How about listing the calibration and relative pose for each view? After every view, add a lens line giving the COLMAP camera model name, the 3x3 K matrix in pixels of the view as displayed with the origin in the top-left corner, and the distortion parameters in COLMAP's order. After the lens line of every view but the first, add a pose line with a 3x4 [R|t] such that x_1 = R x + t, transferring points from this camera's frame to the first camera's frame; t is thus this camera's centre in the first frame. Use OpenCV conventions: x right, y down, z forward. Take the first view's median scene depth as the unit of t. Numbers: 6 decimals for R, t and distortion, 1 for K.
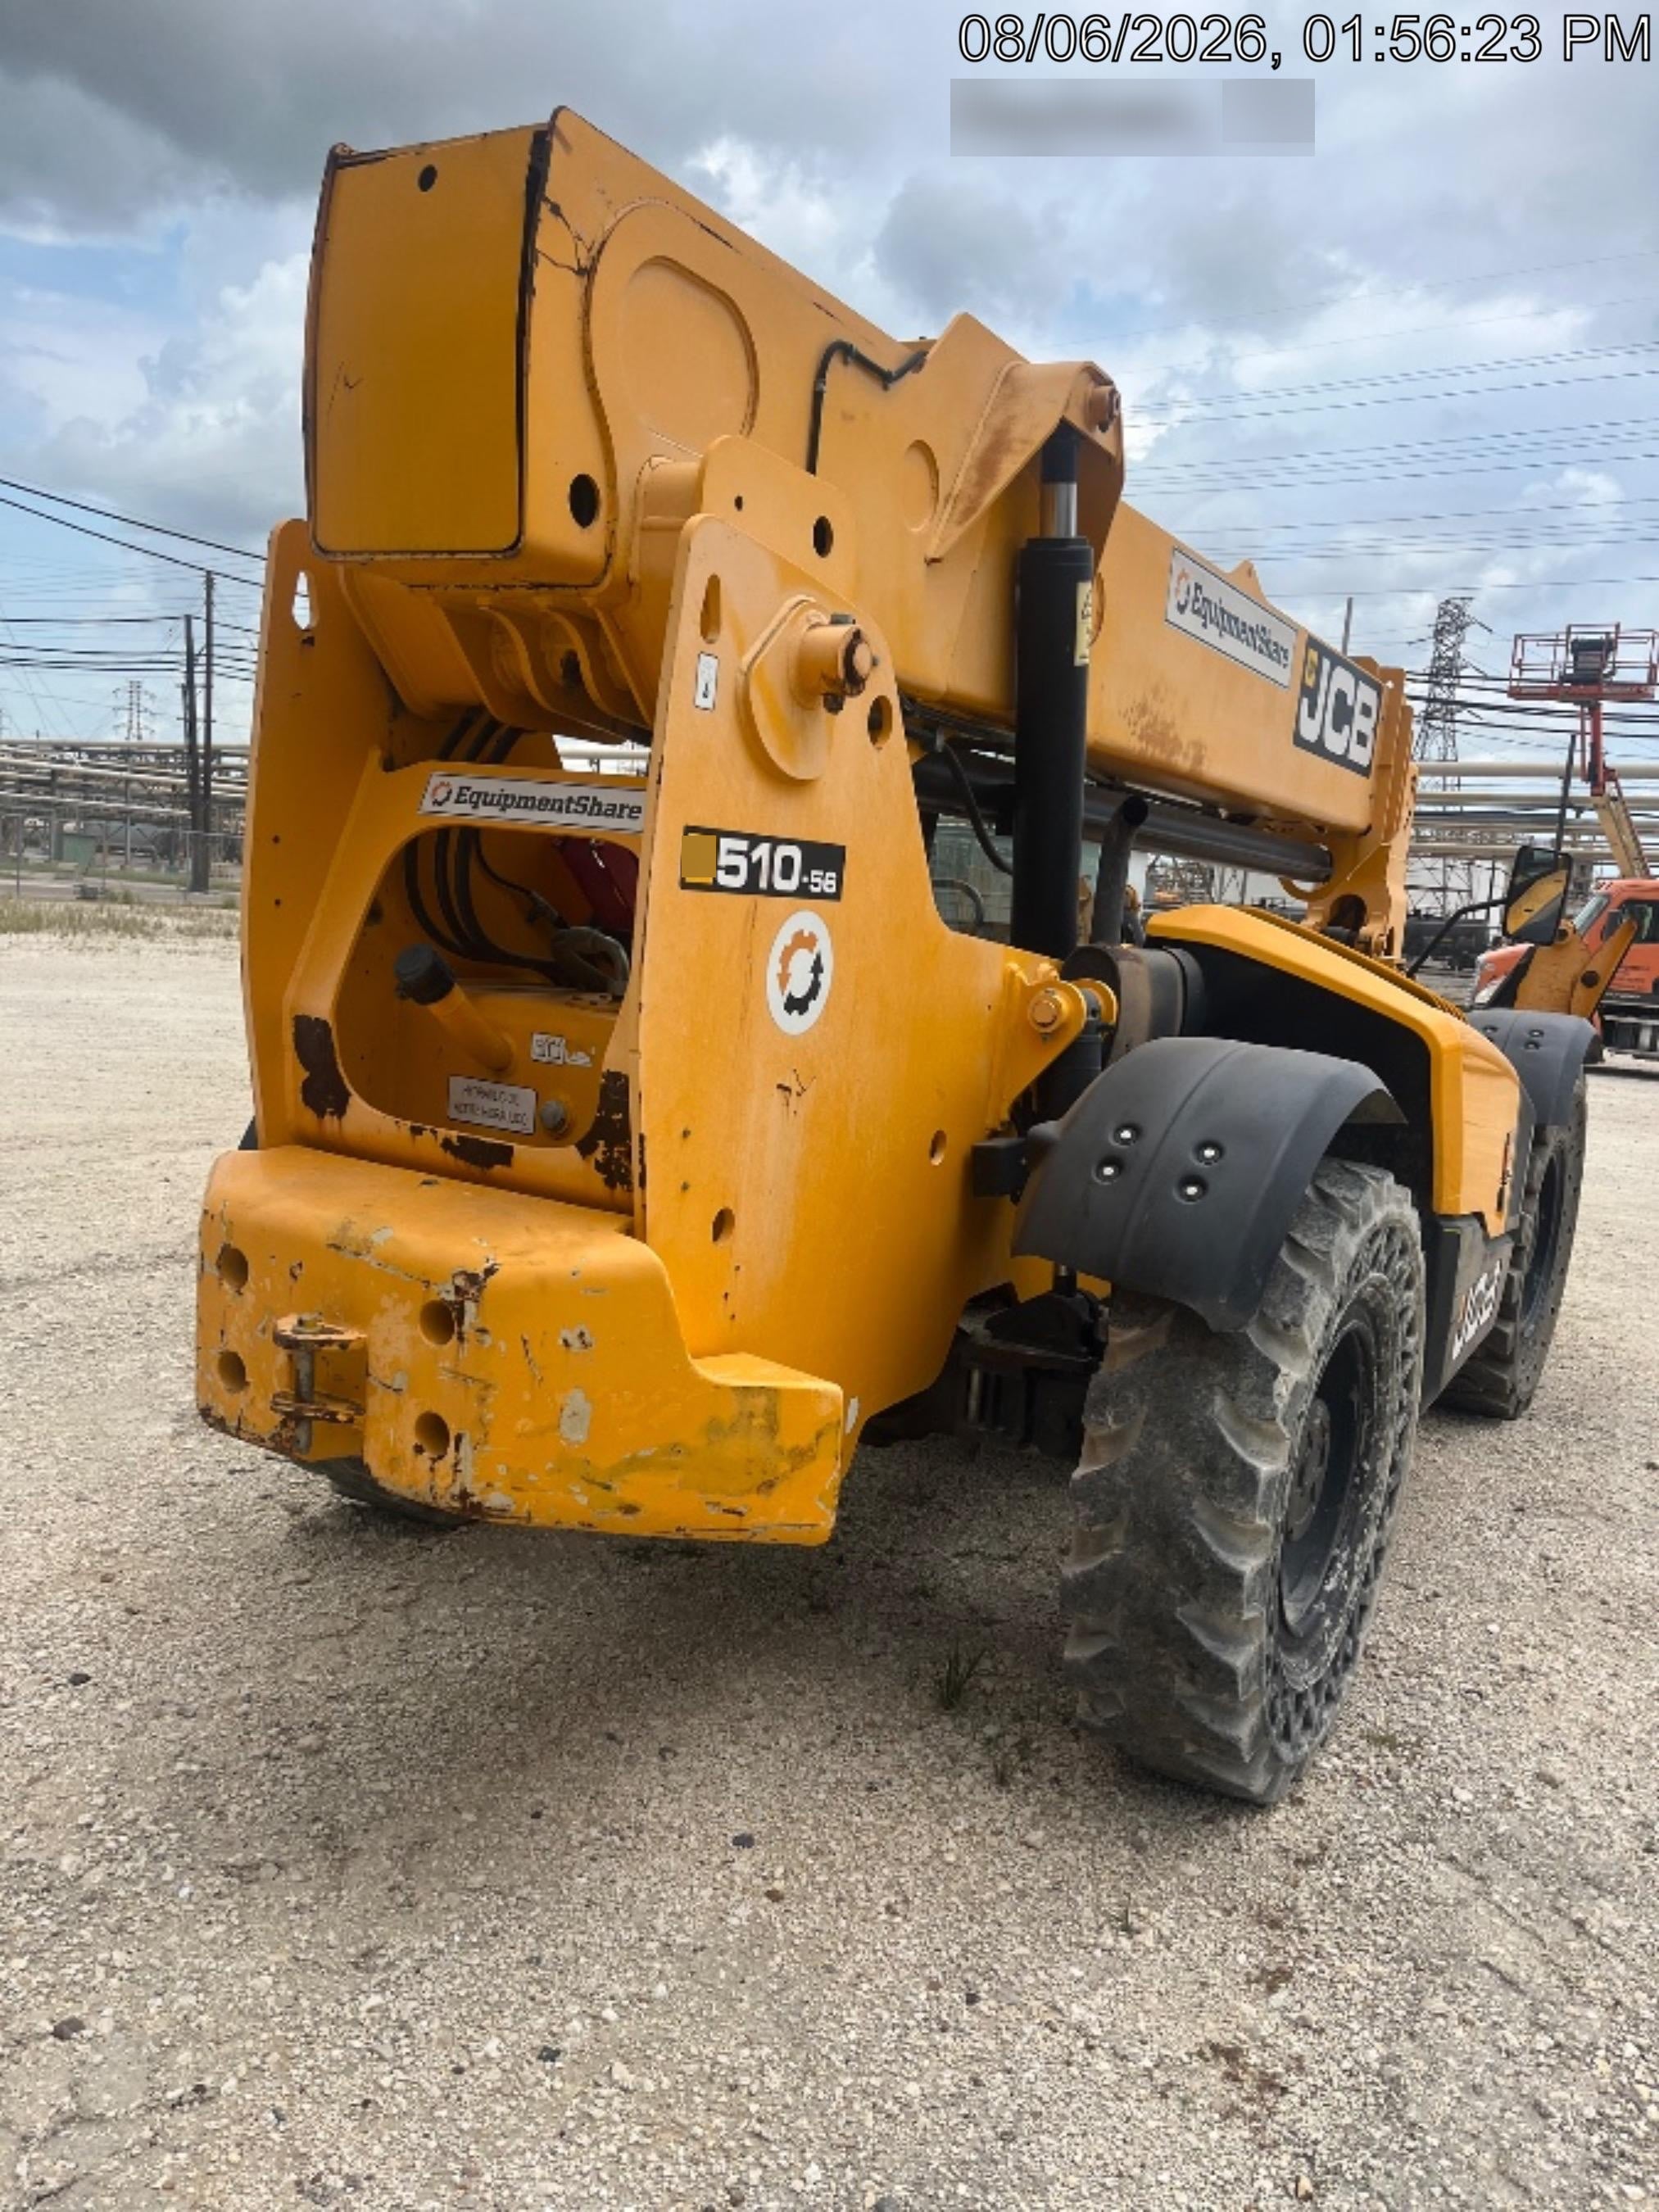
lens RADIAL K [[1703.4, 0, 829.5], [0, 1703.4, 1106.0], [0, 0, 1]] dist [0.062028, -0.087374]
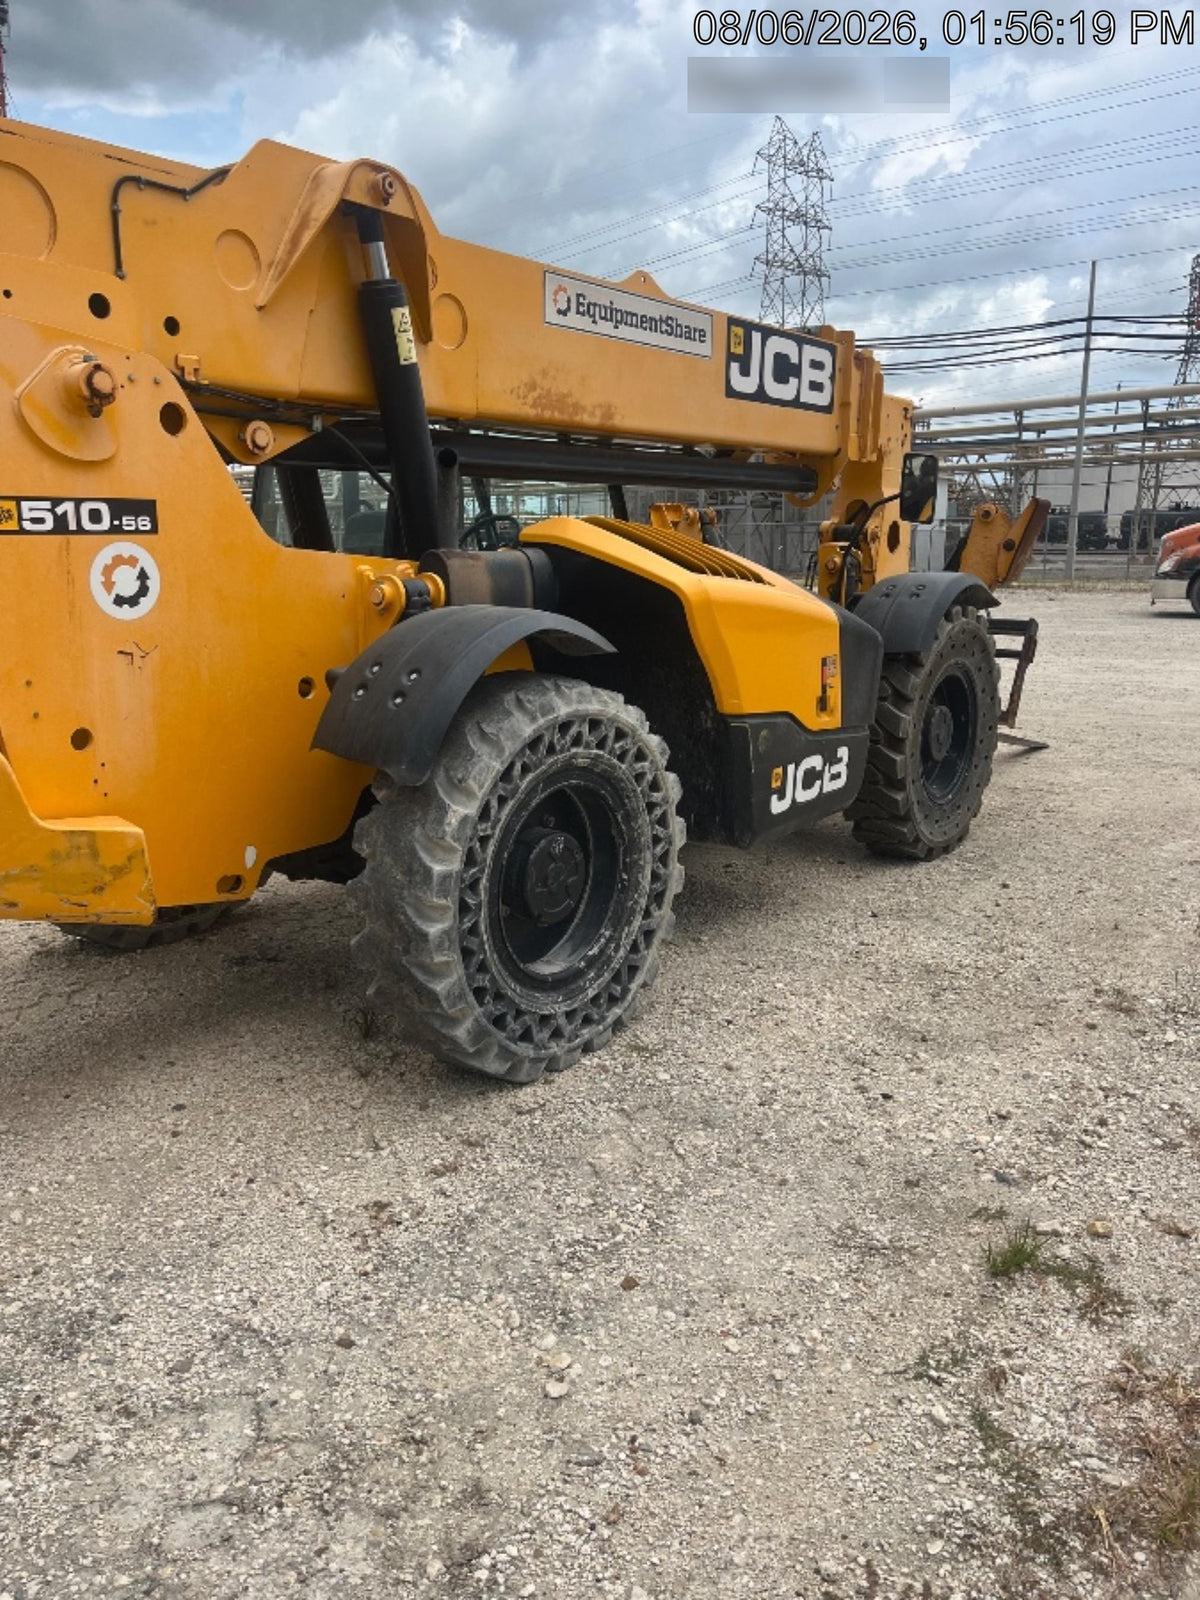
lens RADIAL K [[1246.9, 0, 600.0], [0, 1246.9, 800.0], [0, 0, 1]] dist [0.024311, -0.010064]
pose [[0.987337, -0.060212, -0.146762, 0.564437], [0.071730, 0.994639, 0.074488, 0.069572], [0.141490, -0.084072, 0.986363, -0.123836]]
